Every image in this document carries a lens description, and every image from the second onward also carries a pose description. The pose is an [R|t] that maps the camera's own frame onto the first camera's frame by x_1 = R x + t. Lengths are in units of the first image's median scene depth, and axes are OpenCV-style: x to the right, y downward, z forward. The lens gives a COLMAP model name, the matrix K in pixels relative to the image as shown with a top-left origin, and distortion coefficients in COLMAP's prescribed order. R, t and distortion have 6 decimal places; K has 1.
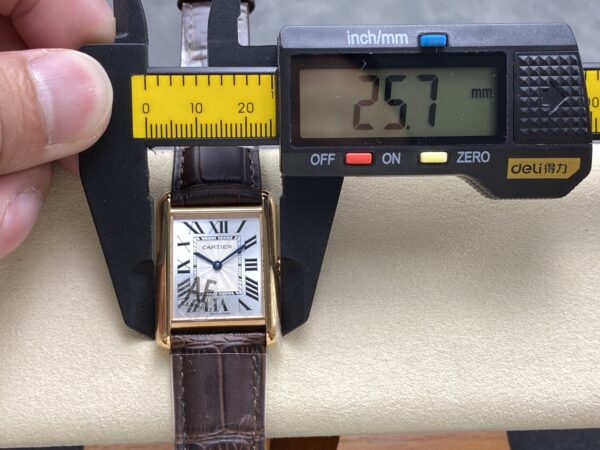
lens RADIAL K [[913.6, 0, 300.0], [0, 913.6, 225.0], [0, 0, 1]] dist [0.332274, -2.495449]
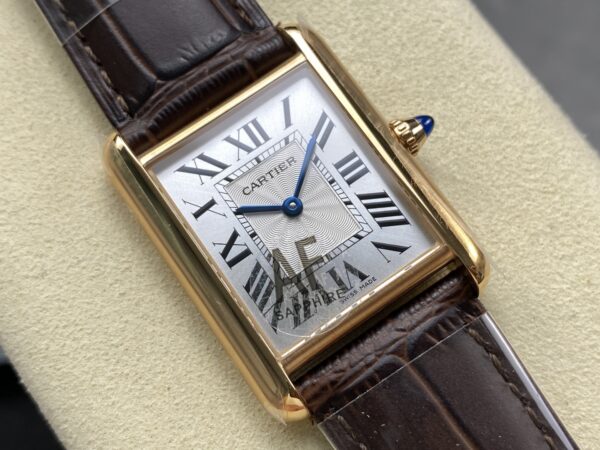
lens RADIAL K [[913.6, 0, 300.0], [0, 913.6, 225.0], [0, 0, 1]] dist [0.332274, -2.495449]
pose [[0.839668, -0.538310, 0.071970, -0.126011], [0.536969, 0.842723, 0.038498, 0.036192], [-0.081374, 0.006320, 0.996664, 0.547529]]
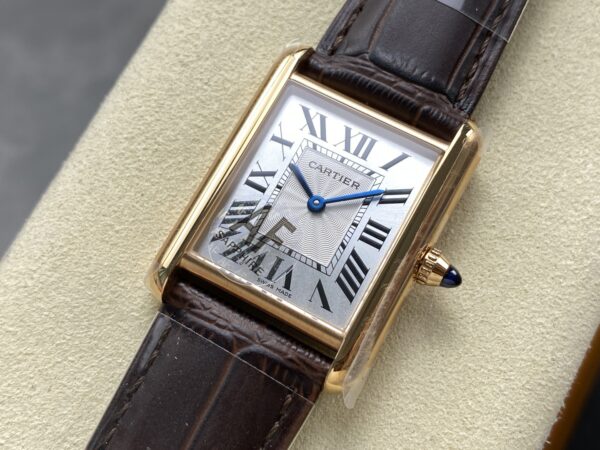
lens RADIAL K [[913.6, 0, 300.0], [0, 913.6, 225.0], [0, 0, 1]] dist [0.332274, -2.495449]
pose [[0.847406, 0.454146, -0.275054, 0.049338], [-0.468187, 0.883479, 0.016303, 0.050572], [0.250408, 0.114962, 0.961291, 0.509359]]
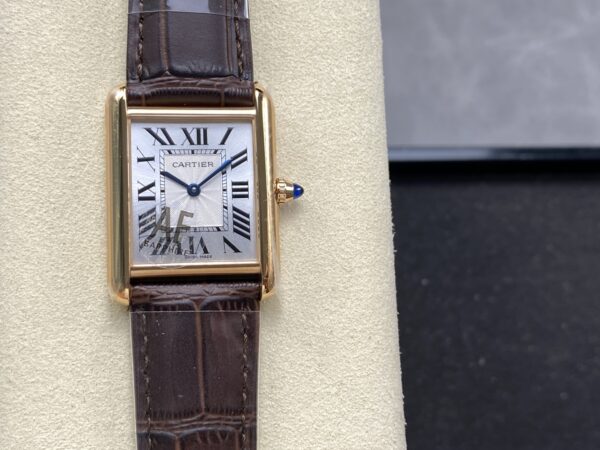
lens RADIAL K [[913.6, 0, 300.0], [0, 913.6, 225.0], [0, 0, 1]] dist [0.332274, -2.495449]
pose [[0.996719, 0.012379, 0.079993, -0.064797], [-0.023002, 0.990812, 0.133277, -0.027467], [-0.077609, -0.134679, 0.987845, 0.277431]]
